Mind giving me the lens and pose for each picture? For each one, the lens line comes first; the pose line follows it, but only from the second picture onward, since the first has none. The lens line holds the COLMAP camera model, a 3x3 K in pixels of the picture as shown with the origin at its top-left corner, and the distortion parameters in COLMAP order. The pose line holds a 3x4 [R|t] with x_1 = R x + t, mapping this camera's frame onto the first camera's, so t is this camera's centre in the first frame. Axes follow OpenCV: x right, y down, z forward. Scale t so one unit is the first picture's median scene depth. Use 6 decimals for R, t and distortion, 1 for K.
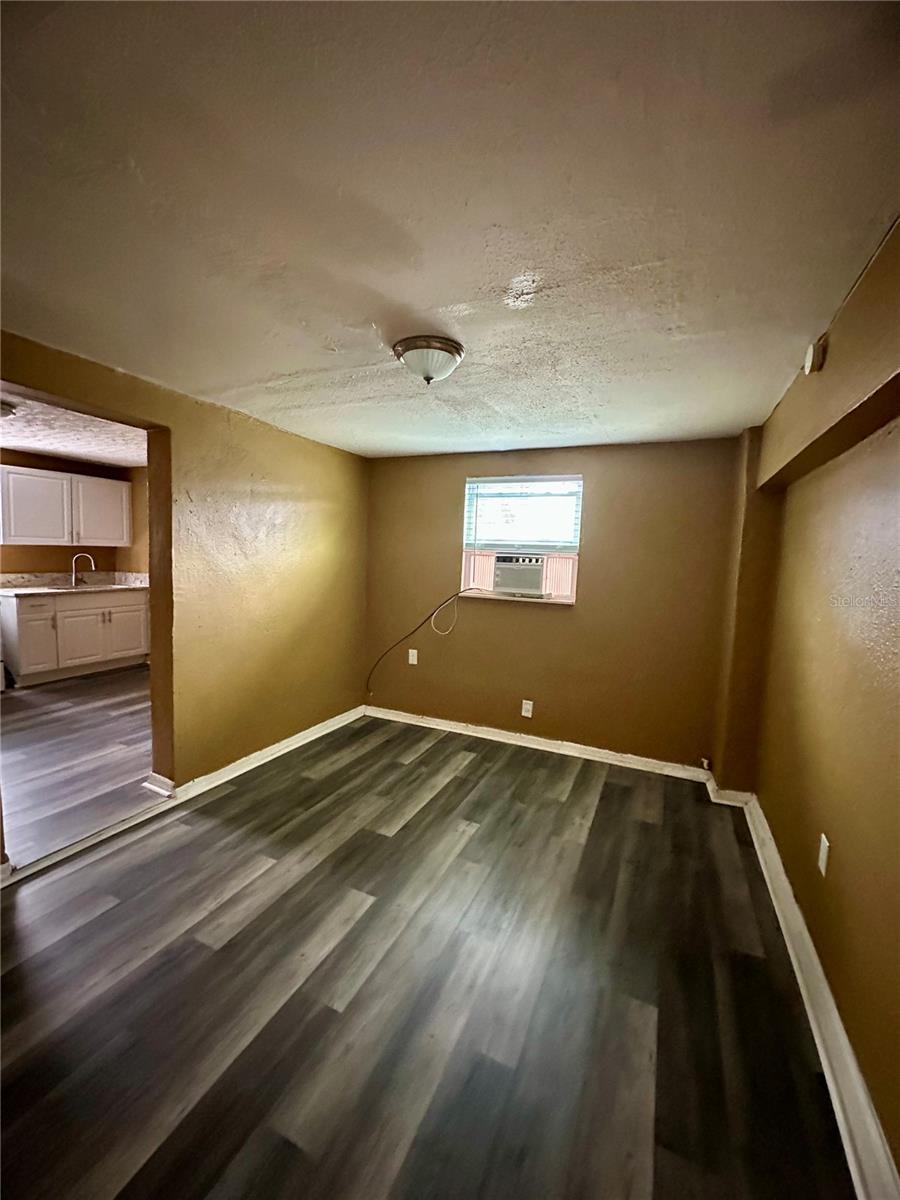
lens RADIAL K [[475.5, 0, 452.2], [0, 475.5, 603.1], [0, 0, 1]] dist [-0.010430, 0.000031]
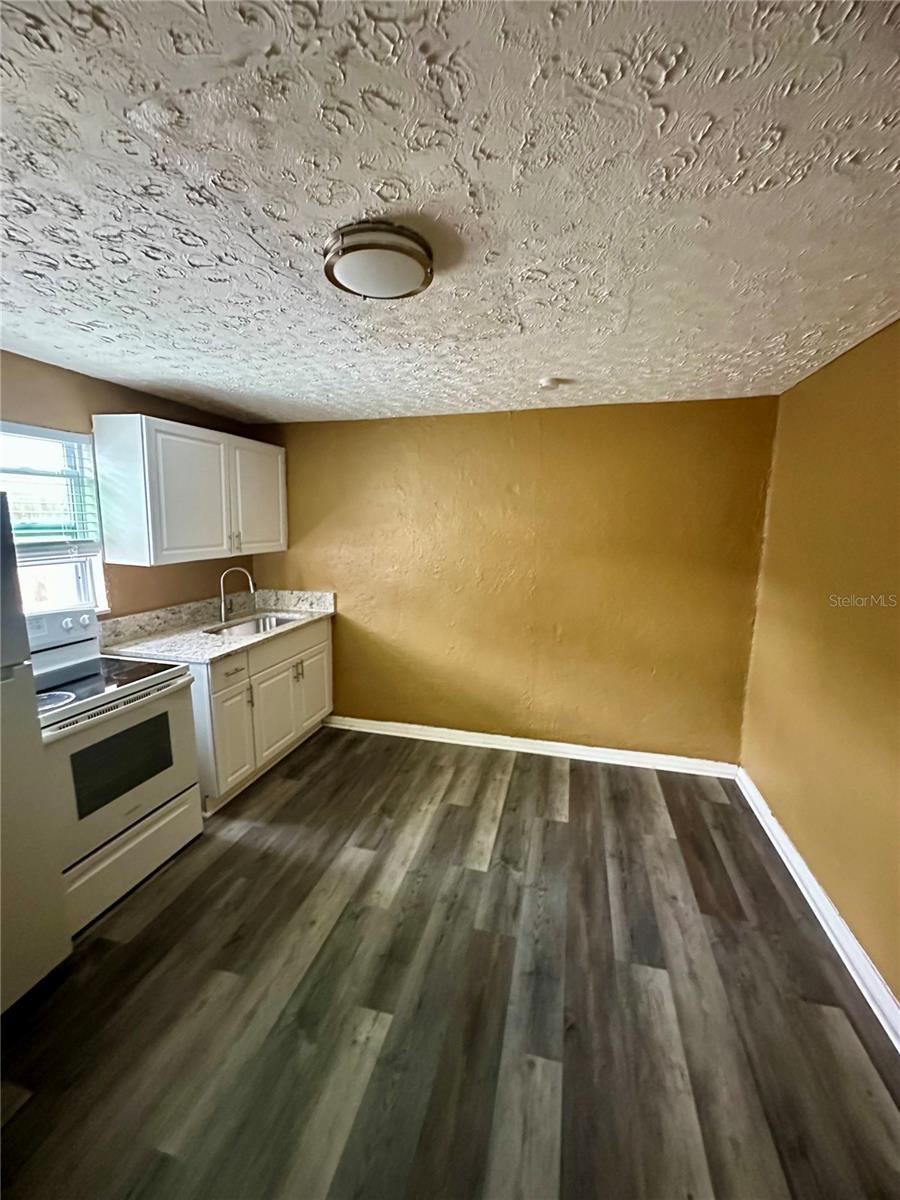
lens RADIAL K [[485.9, 0, 451.8], [0, 485.9, 599.3], [0, 0, 1]] dist [-0.001165, -0.000007]
pose [[0.984485, -0.054246, 0.166871, -0.644809], [0.043994, 0.996945, 0.064534, -0.096180], [-0.169862, -0.056191, 0.983865, 0.352491]]
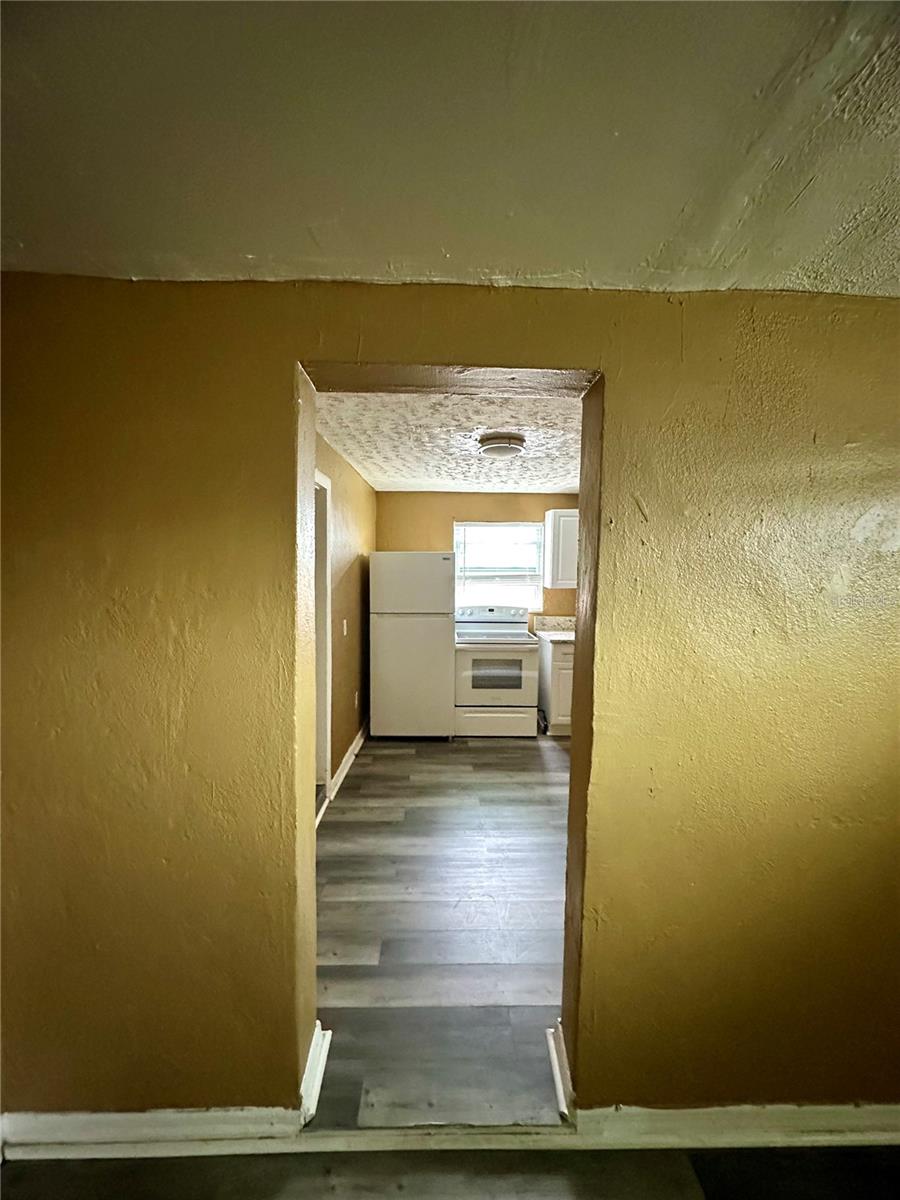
lens RADIAL K [[485.9, 0, 451.8], [0, 485.9, 599.3], [0, 0, 1]] dist [-0.001165, -0.000007]
pose [[0.436919, 0.021791, -0.899237, -0.106770], [-0.084589, 0.996272, -0.016957, -0.058998], [0.895515, 0.083474, 0.437133, 0.327086]]
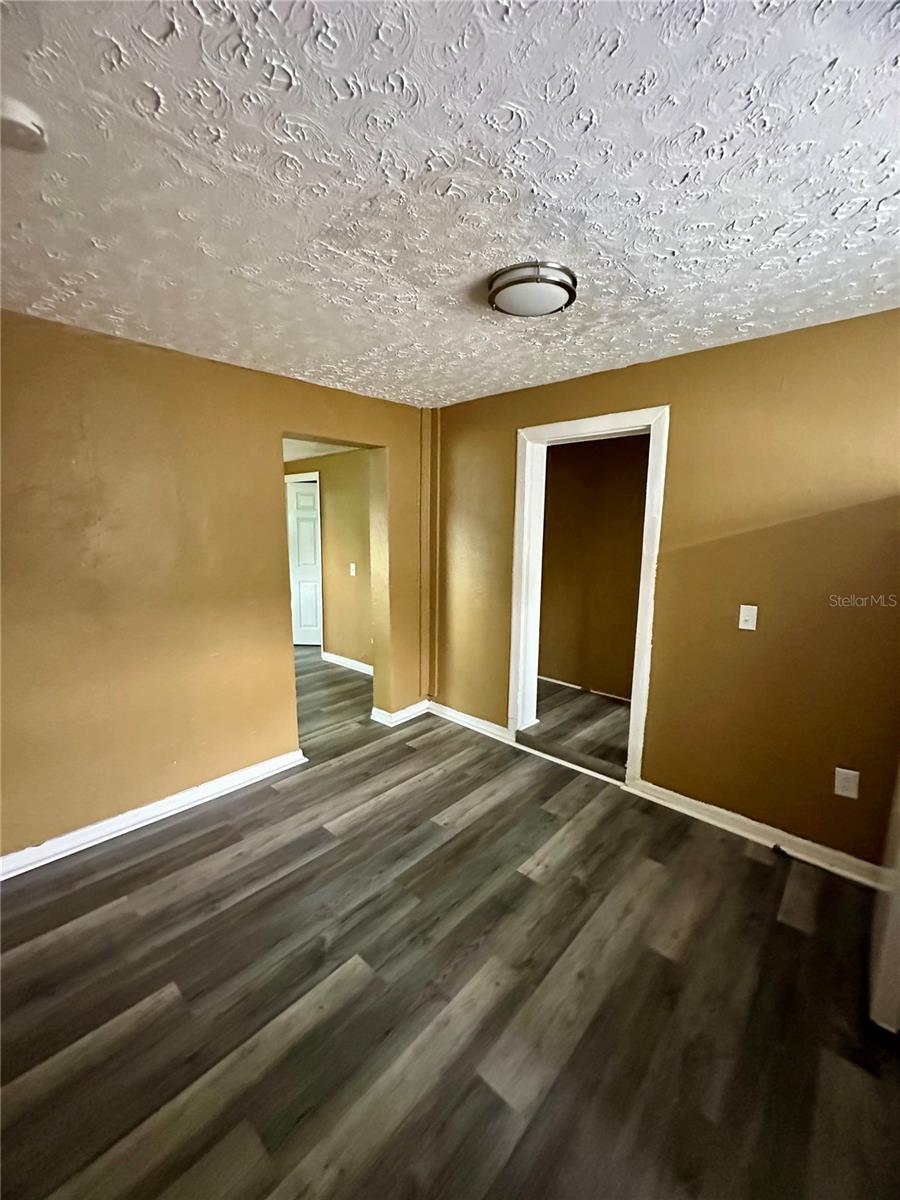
lens RADIAL K [[482.2, 0, 444.9], [0, 482.2, 599.0], [0, 0, 1]] dist [-0.002580, -0.000262]
pose [[-0.947608, -0.093616, 0.305410, -0.691900], [-0.010376, 0.964608, 0.263484, -0.148666], [-0.319267, 0.246511, -0.915042, 1.000408]]
